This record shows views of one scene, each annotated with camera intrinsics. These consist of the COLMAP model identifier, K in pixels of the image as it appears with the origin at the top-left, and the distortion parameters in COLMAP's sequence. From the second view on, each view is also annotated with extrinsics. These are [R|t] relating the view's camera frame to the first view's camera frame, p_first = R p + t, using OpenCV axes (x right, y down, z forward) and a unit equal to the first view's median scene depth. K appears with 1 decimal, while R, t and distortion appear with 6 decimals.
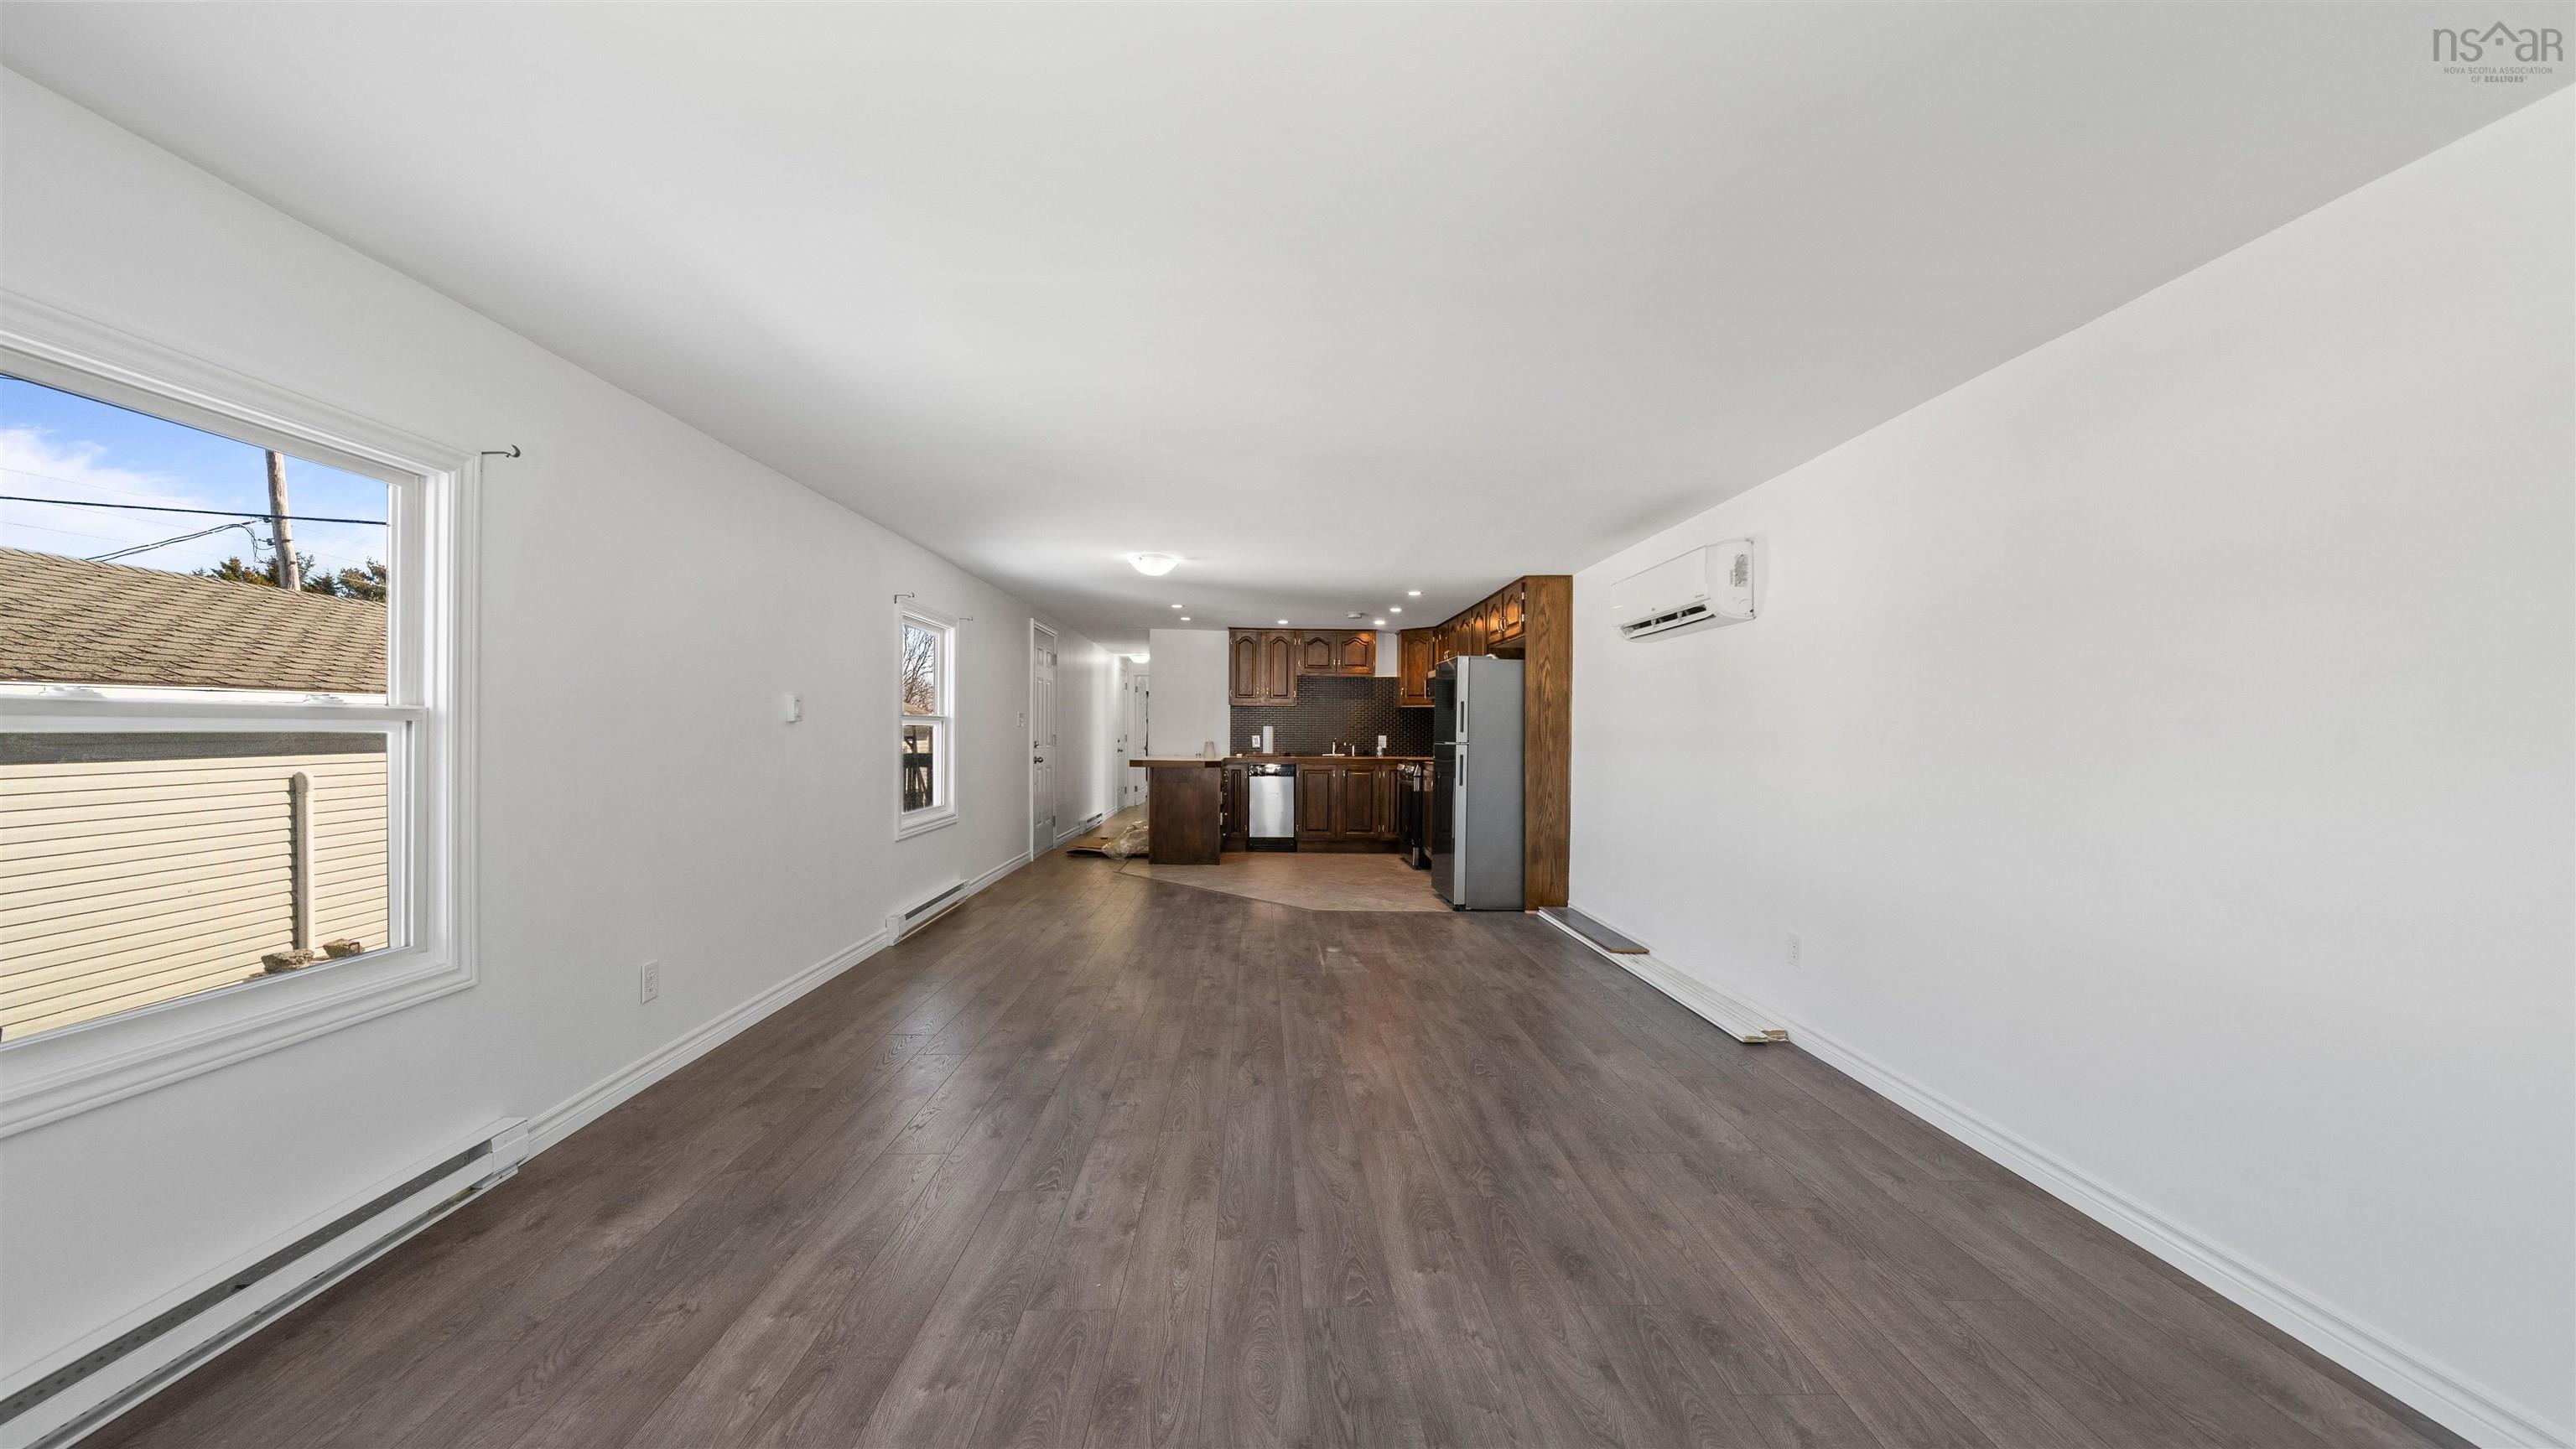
lens RADIAL K [[895.6, 0, 1278.4], [0, 895.6, 735.1], [0, 0, 1]] dist [-0.005817, -0.000261]
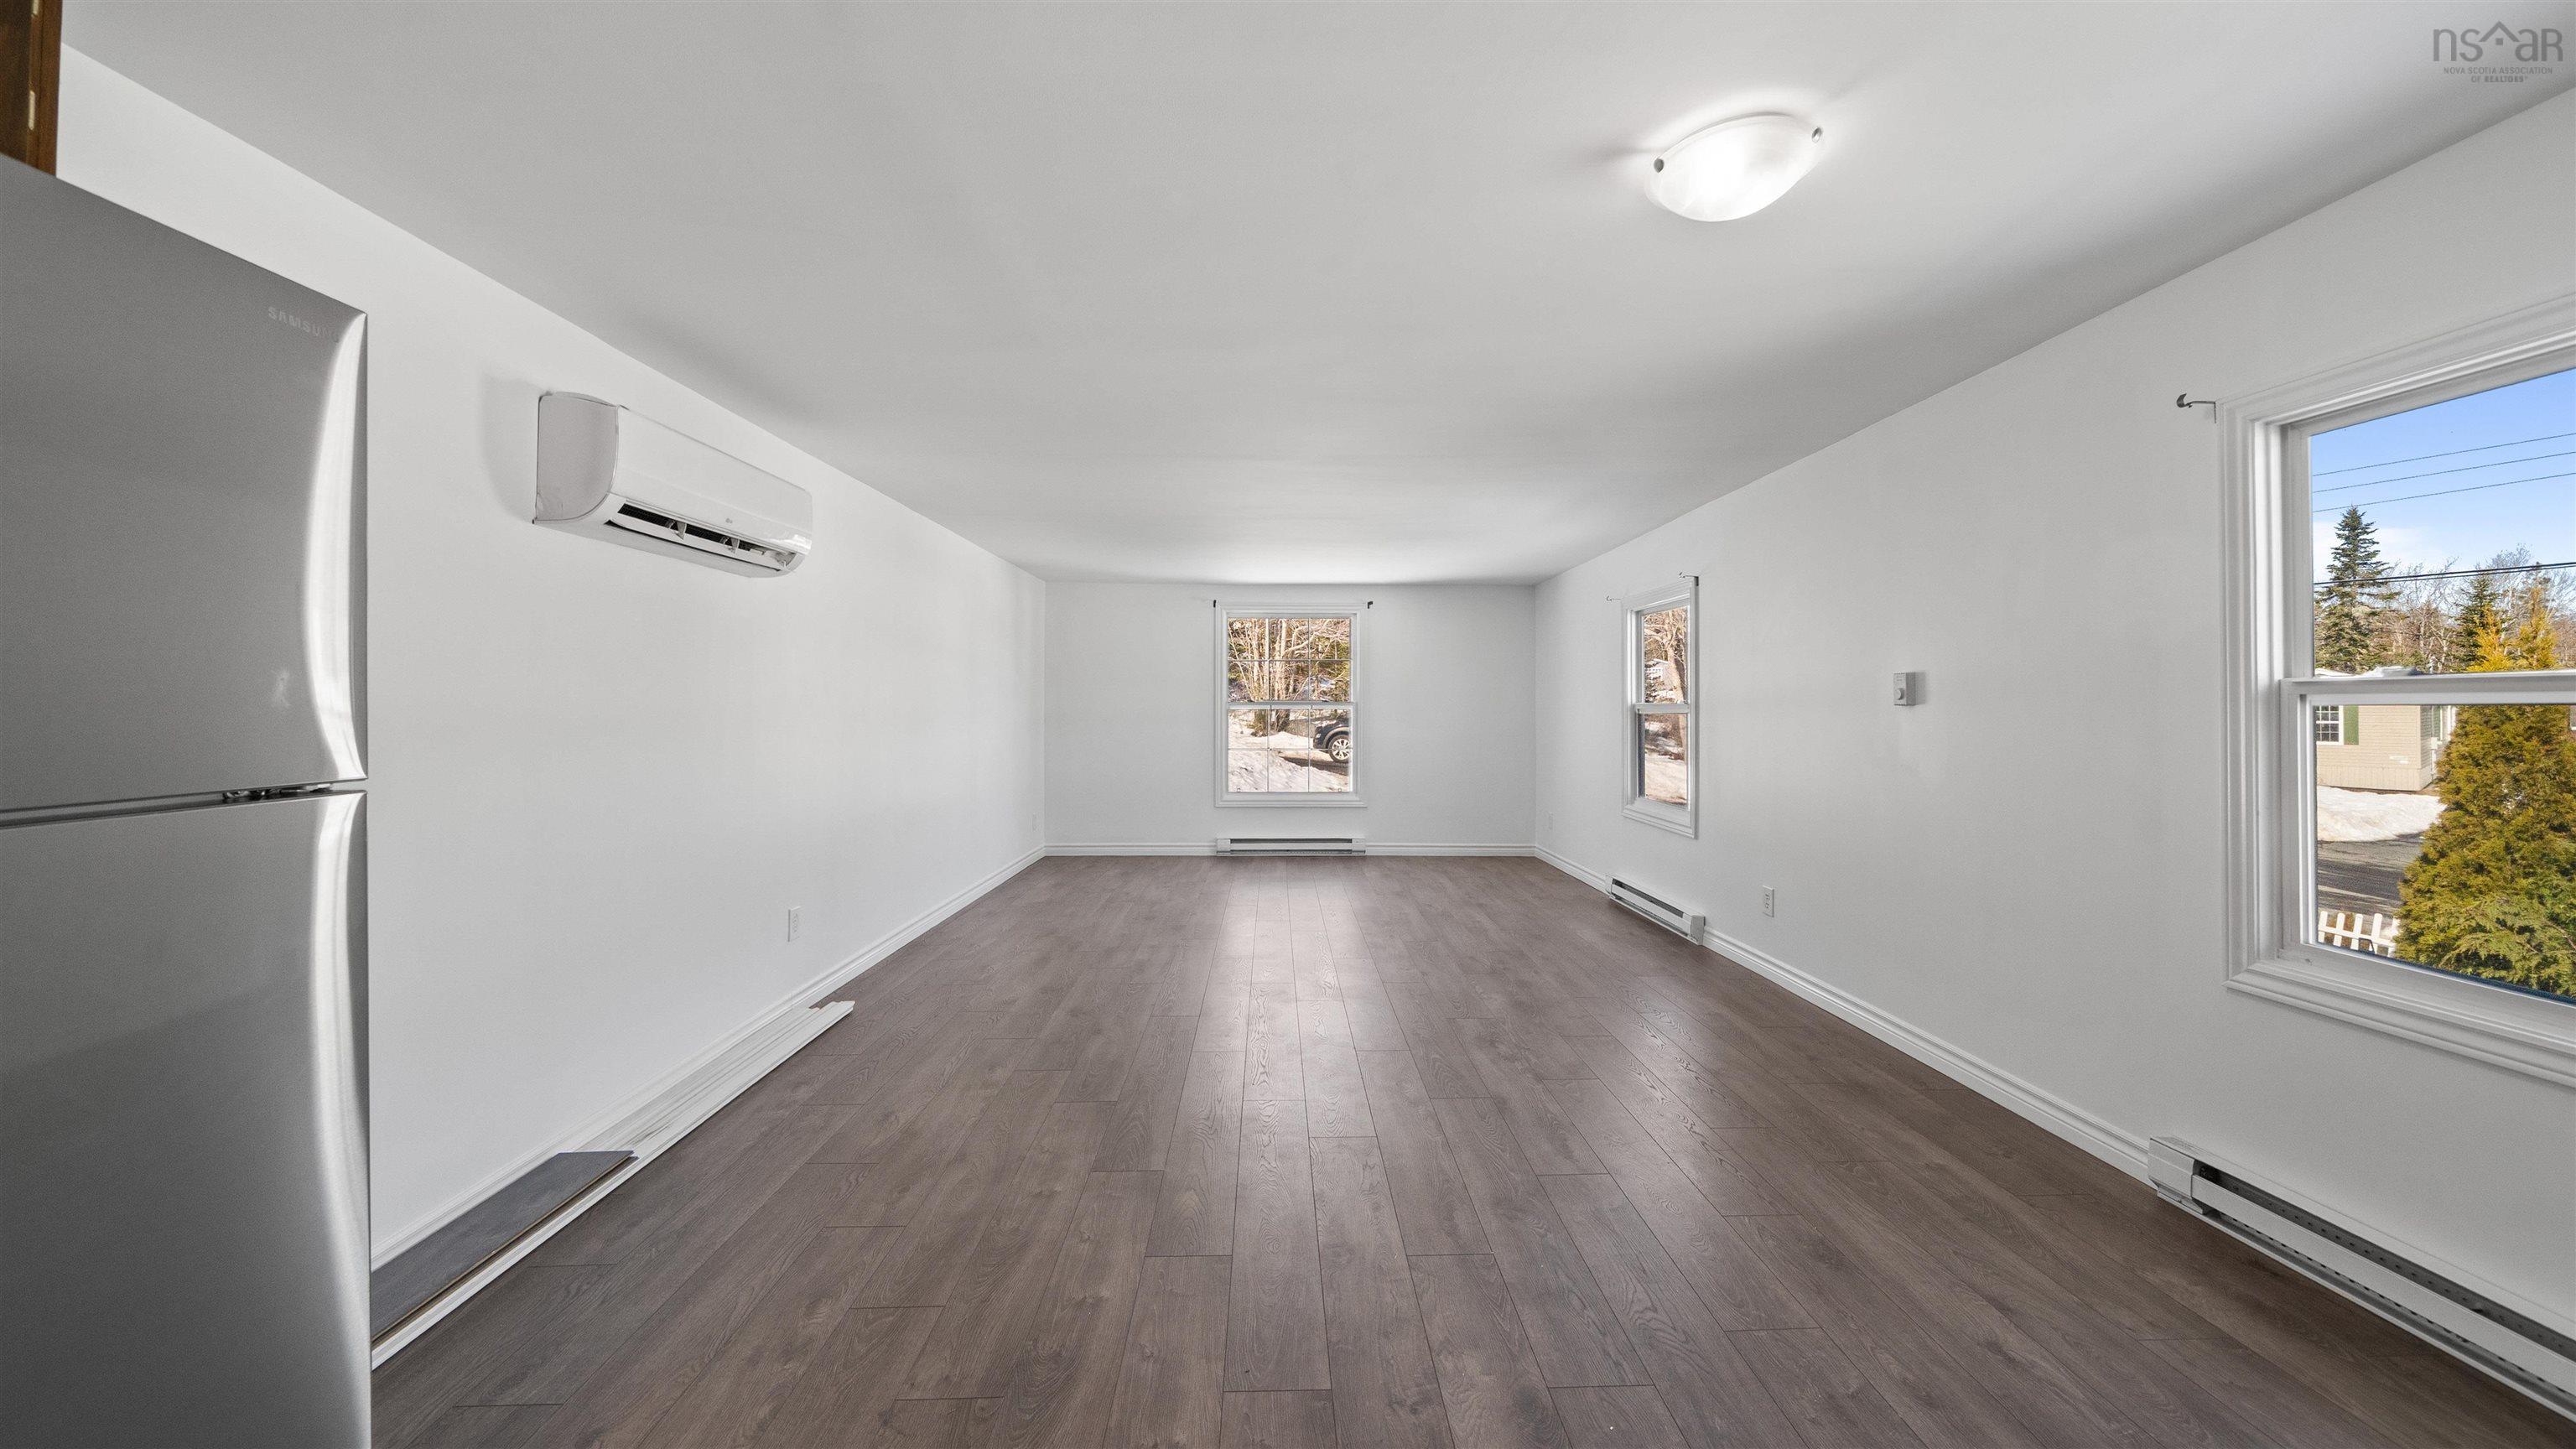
lens RADIAL K [[927.0, 0, 1290.1], [0, 927.0, 696.9], [0, 0, 1]] dist [-0.006331, -0.000058]
pose [[-0.999966, -0.007790, 0.002826, 0.012686], [-0.007803, 0.999960, -0.004424, -0.016395], [-0.002792, -0.004446, -0.999986, 1.930194]]
